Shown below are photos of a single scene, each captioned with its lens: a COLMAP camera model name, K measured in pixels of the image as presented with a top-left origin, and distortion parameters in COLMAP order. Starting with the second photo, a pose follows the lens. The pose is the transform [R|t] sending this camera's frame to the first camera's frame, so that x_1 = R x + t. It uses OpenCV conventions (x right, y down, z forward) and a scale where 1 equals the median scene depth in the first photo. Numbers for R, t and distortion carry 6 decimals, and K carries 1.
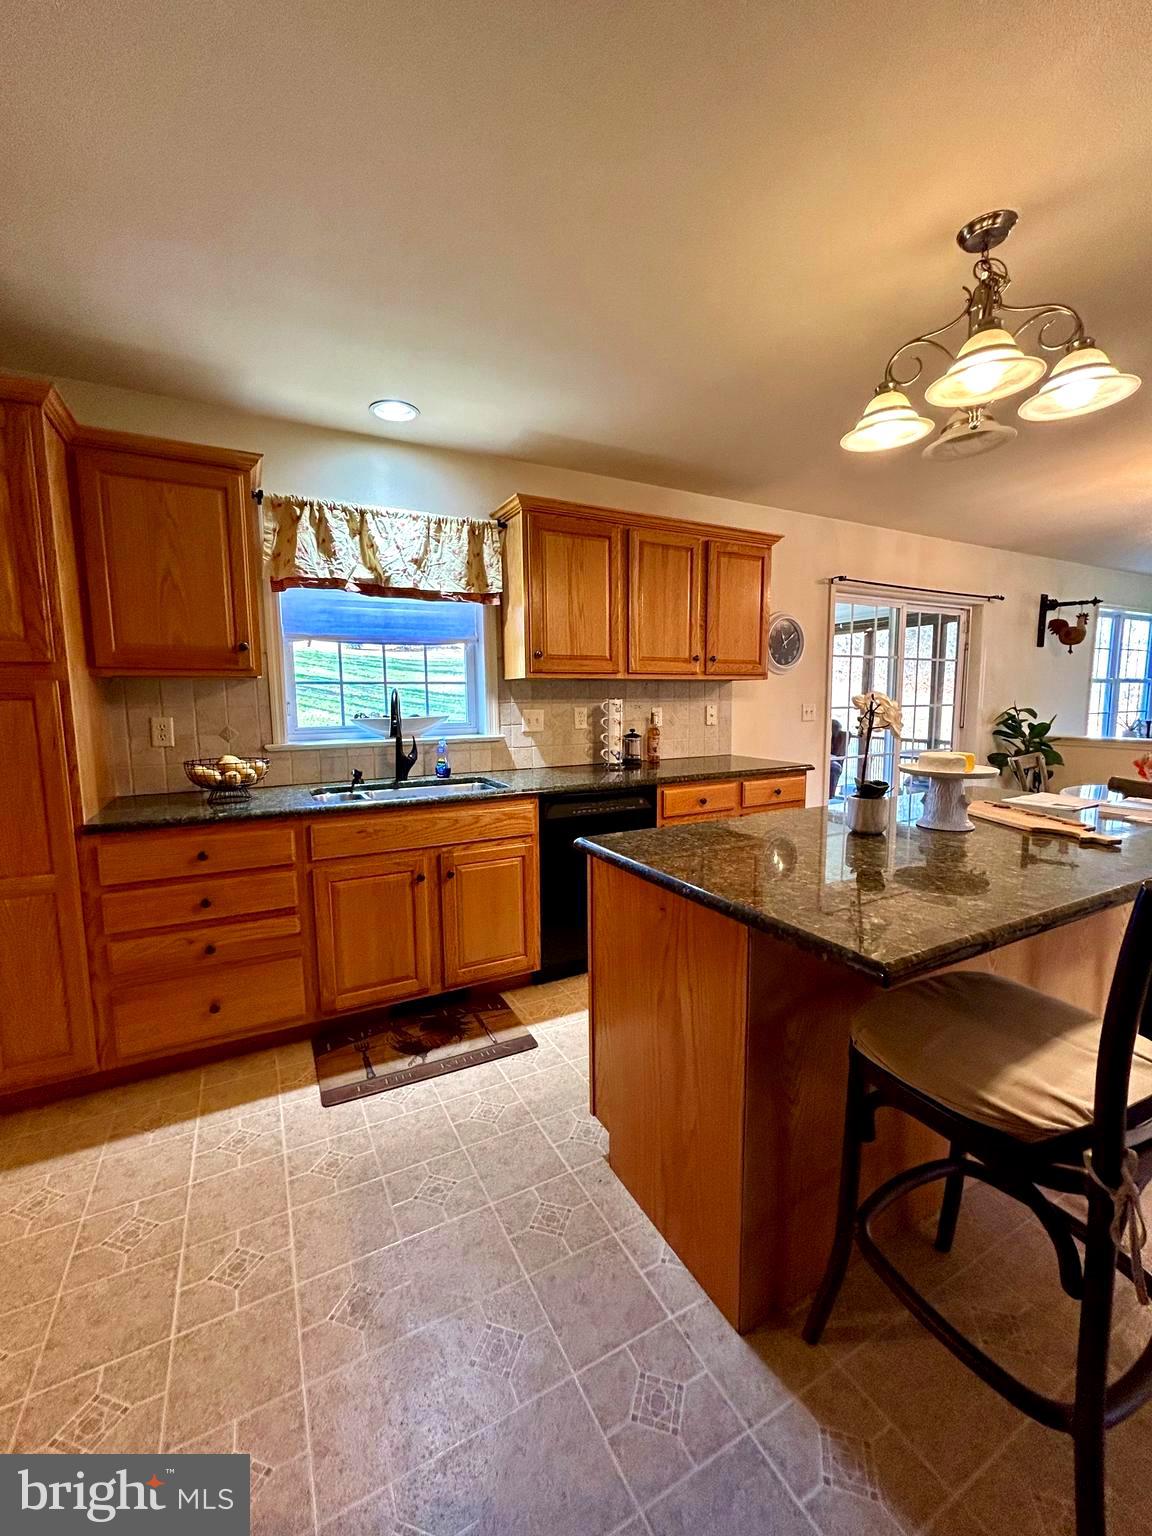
lens RADIAL K [[620.5, 0, 588.3], [0, 620.5, 751.8], [0, 0, 1]] dist [-0.004080, 0.003673]
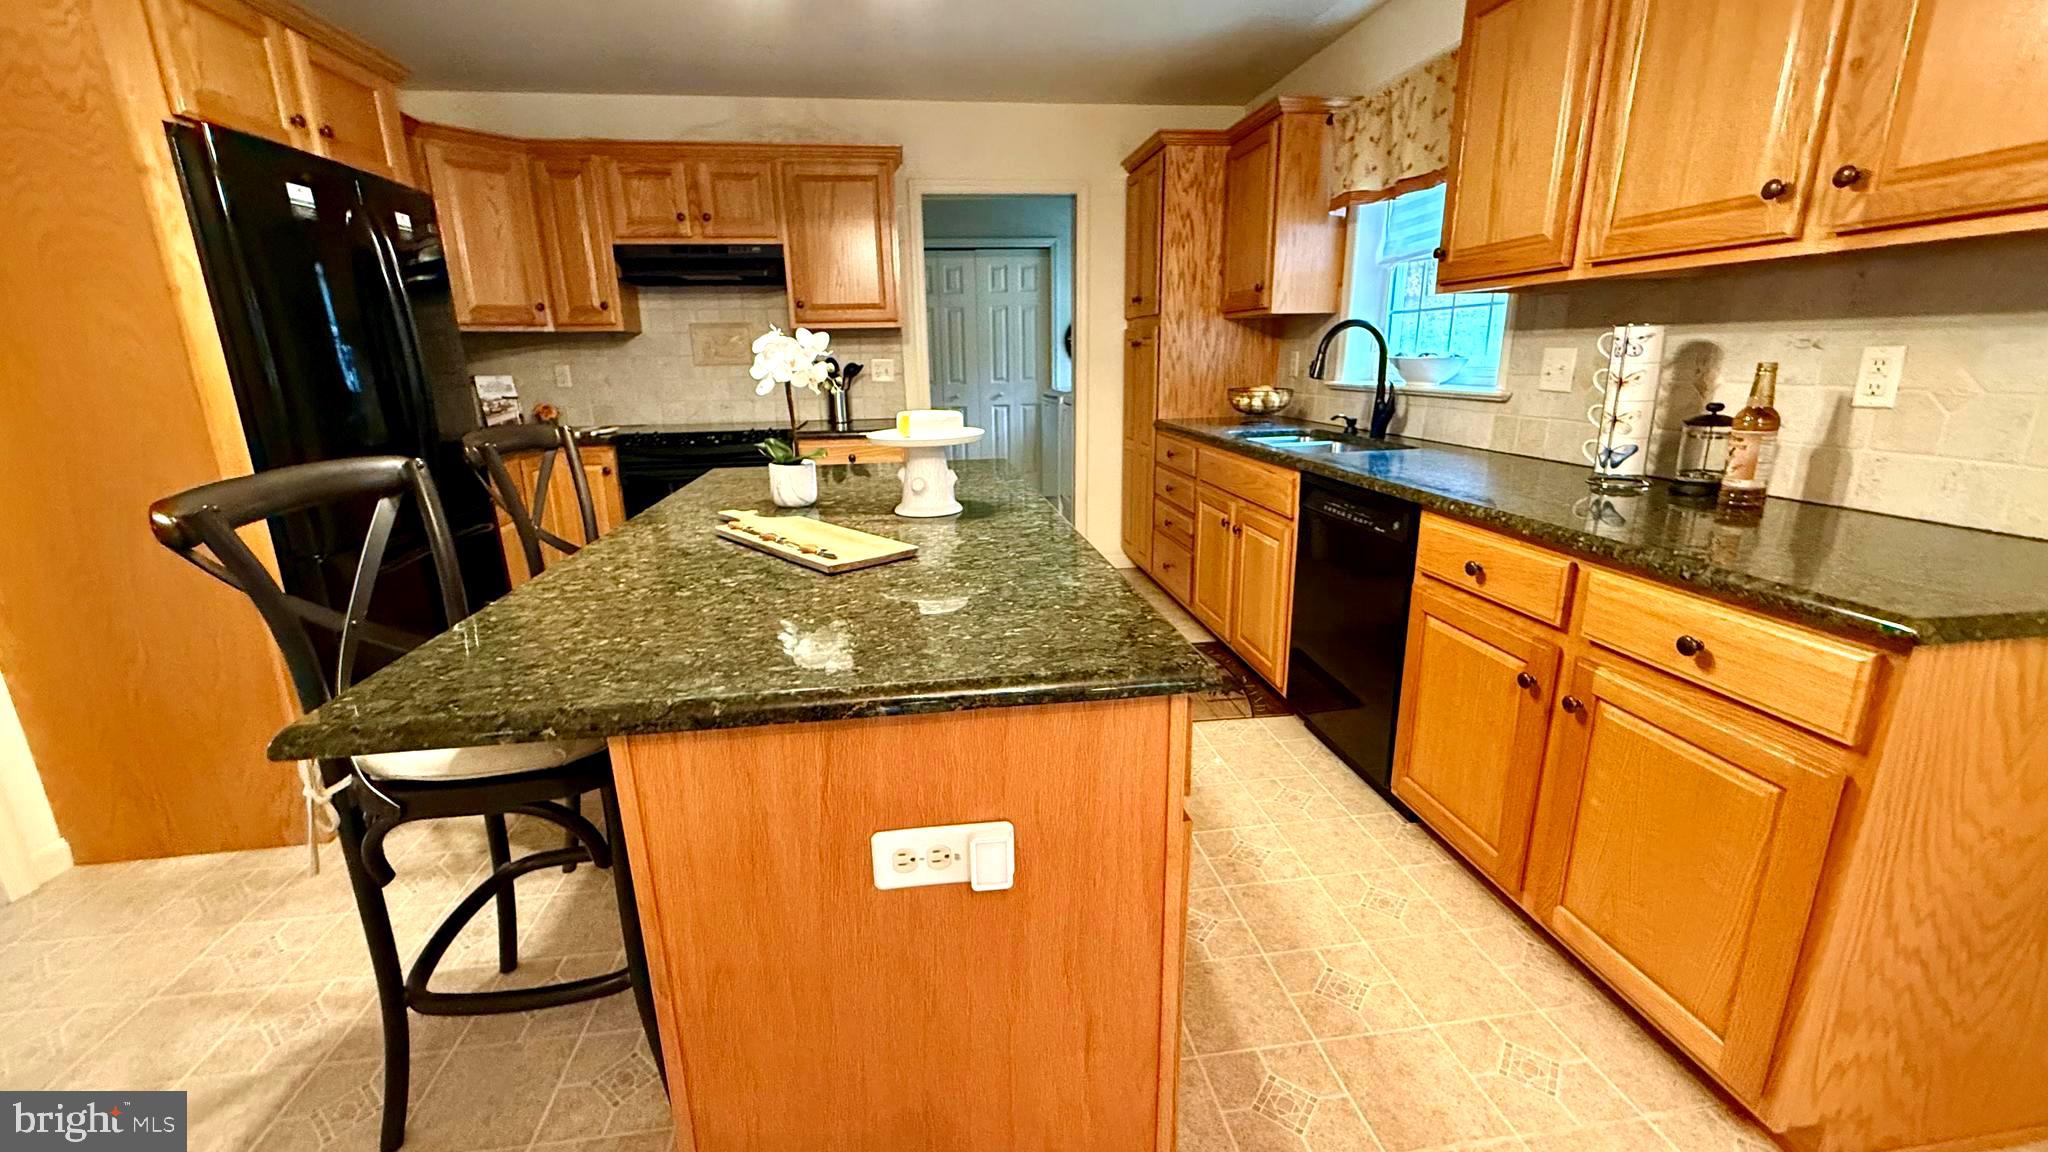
lens RADIAL K [[814.9, 0, 1018.0], [0, 814.9, 573.5], [0, 0, 1]] dist [-0.000281, 0.000491]
pose [[-0.362795, 0.262927, -0.894008, 0.777940], [-0.055785, 0.951522, 0.302479, -0.070714], [0.930198, 0.159610, -0.330540, 0.840723]]
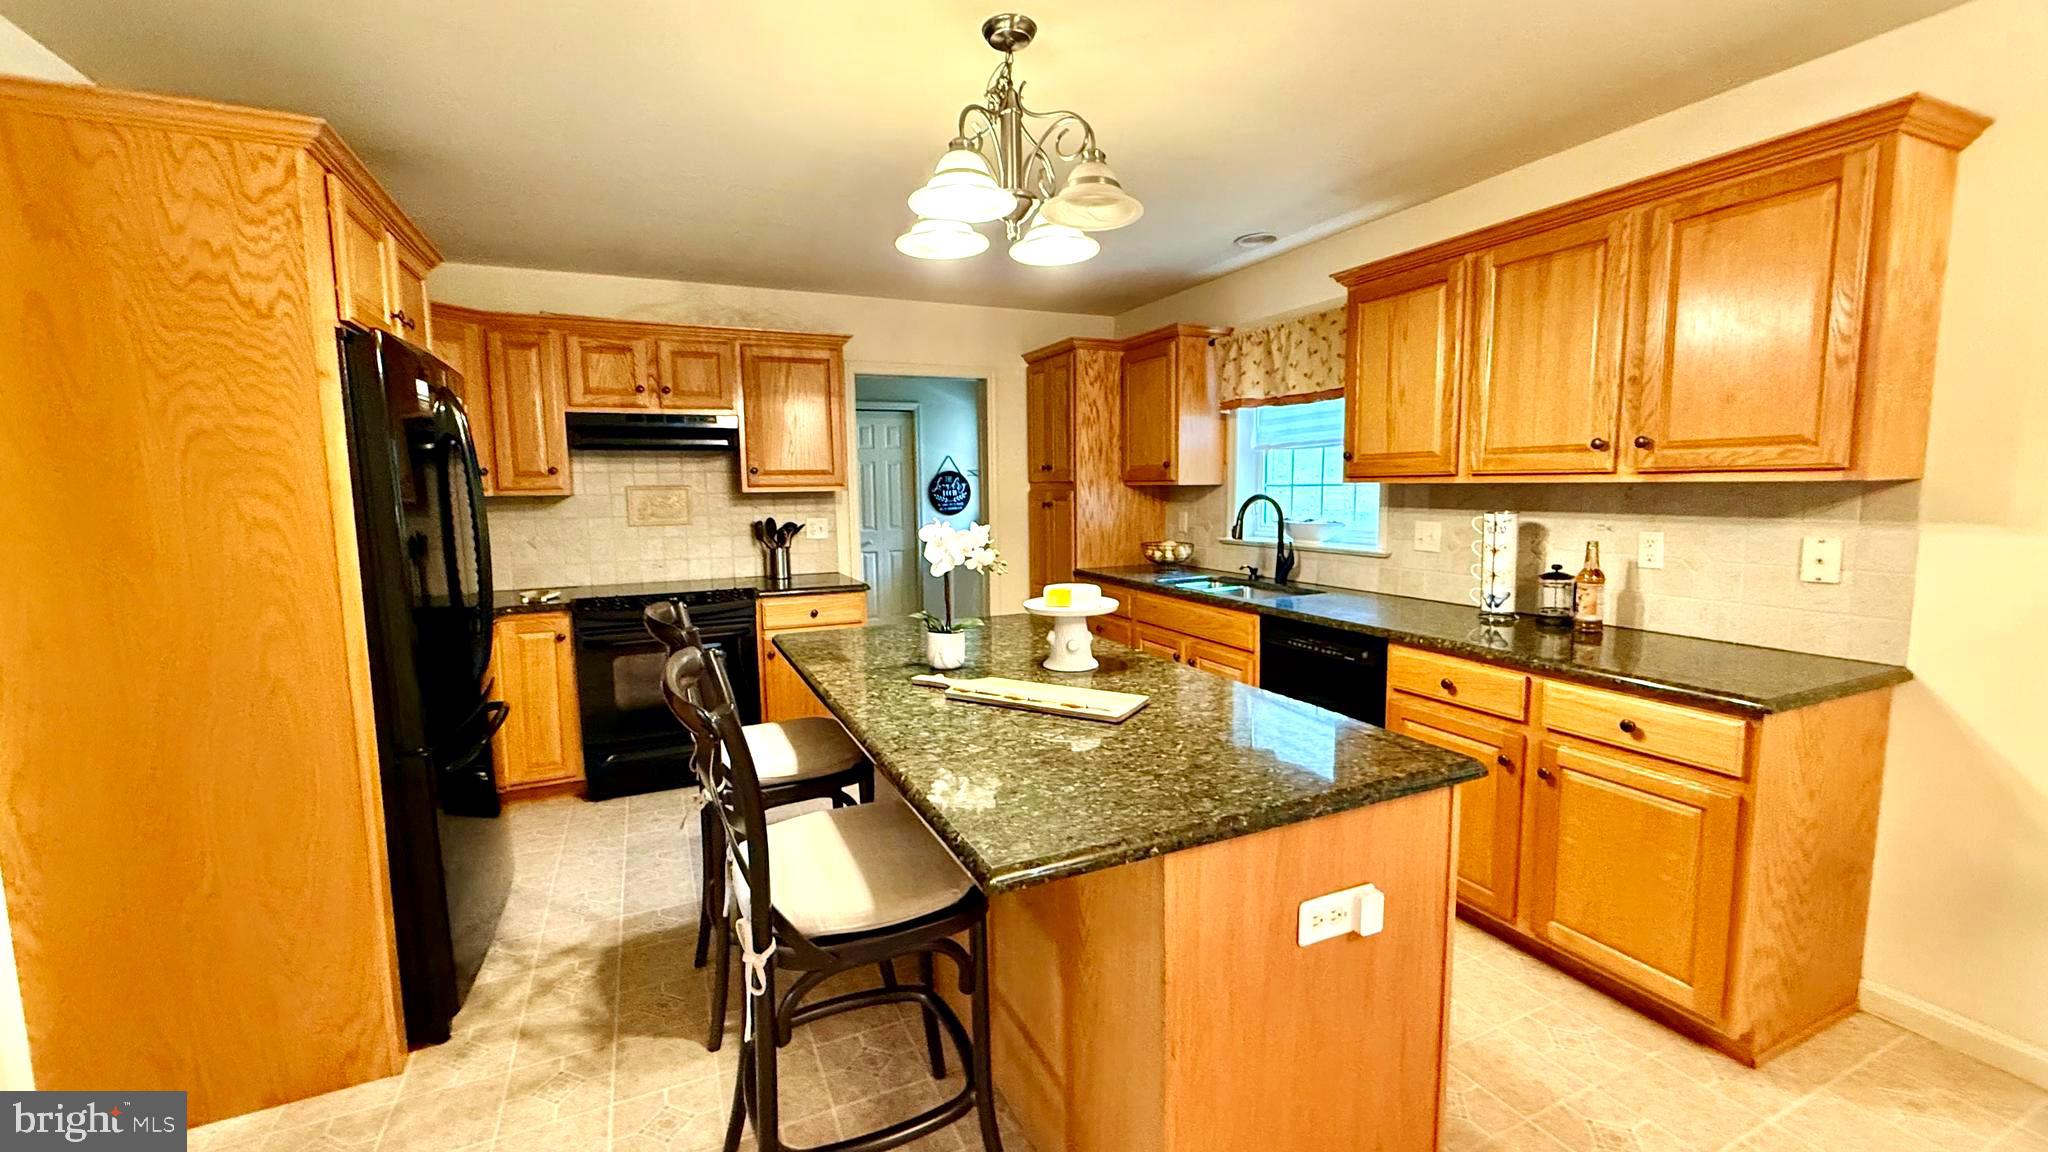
lens RADIAL K [[814.9, 0, 1014.7], [0, 814.9, 573.9], [0, 0, 1]] dist [-0.000281, 0.000491]
pose [[-0.080374, 0.123728, -0.989056, 0.961676], [-0.069584, 0.989149, 0.129395, -0.100558], [0.994333, 0.079223, -0.070892, 0.581908]]
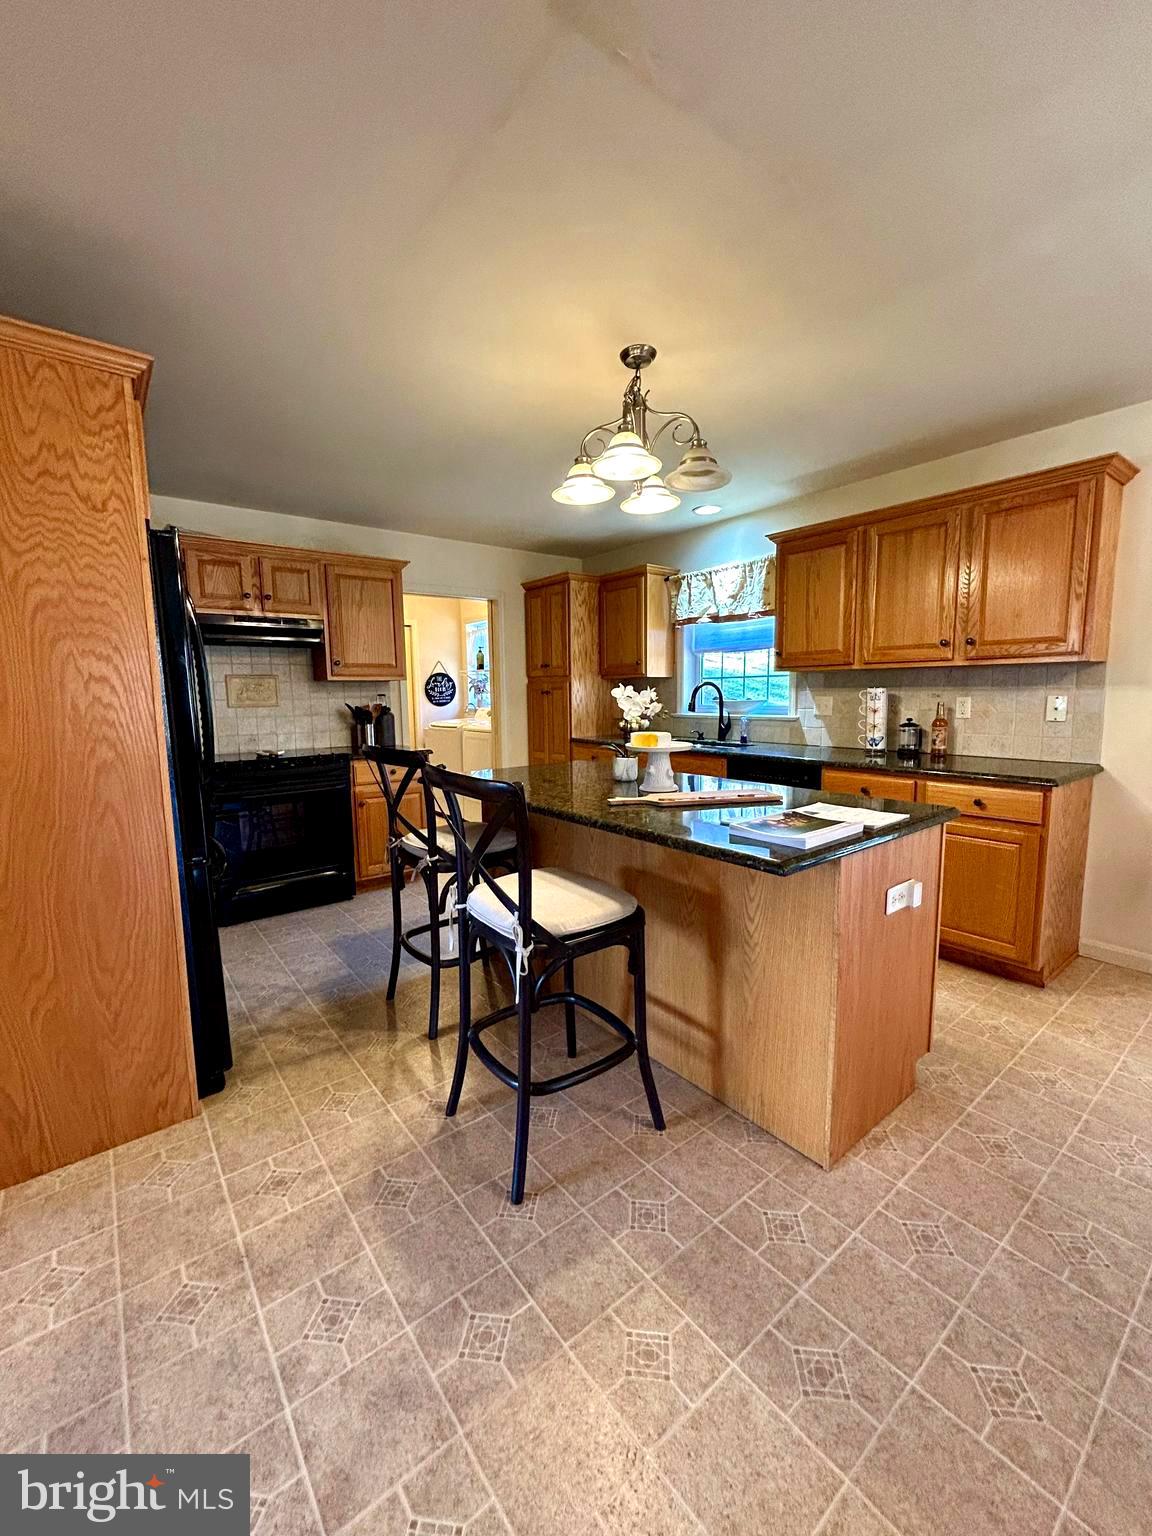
lens RADIAL K [[620.5, 0, 576.6], [0, 620.5, 764.1], [0, 0, 1]] dist [-0.004080, 0.003673]
pose [[0.160808, 0.125675, -0.978952, 1.037142], [-0.072044, 0.990709, 0.115350, -0.043717], [0.984353, 0.051978, 0.168368, 0.342990]]
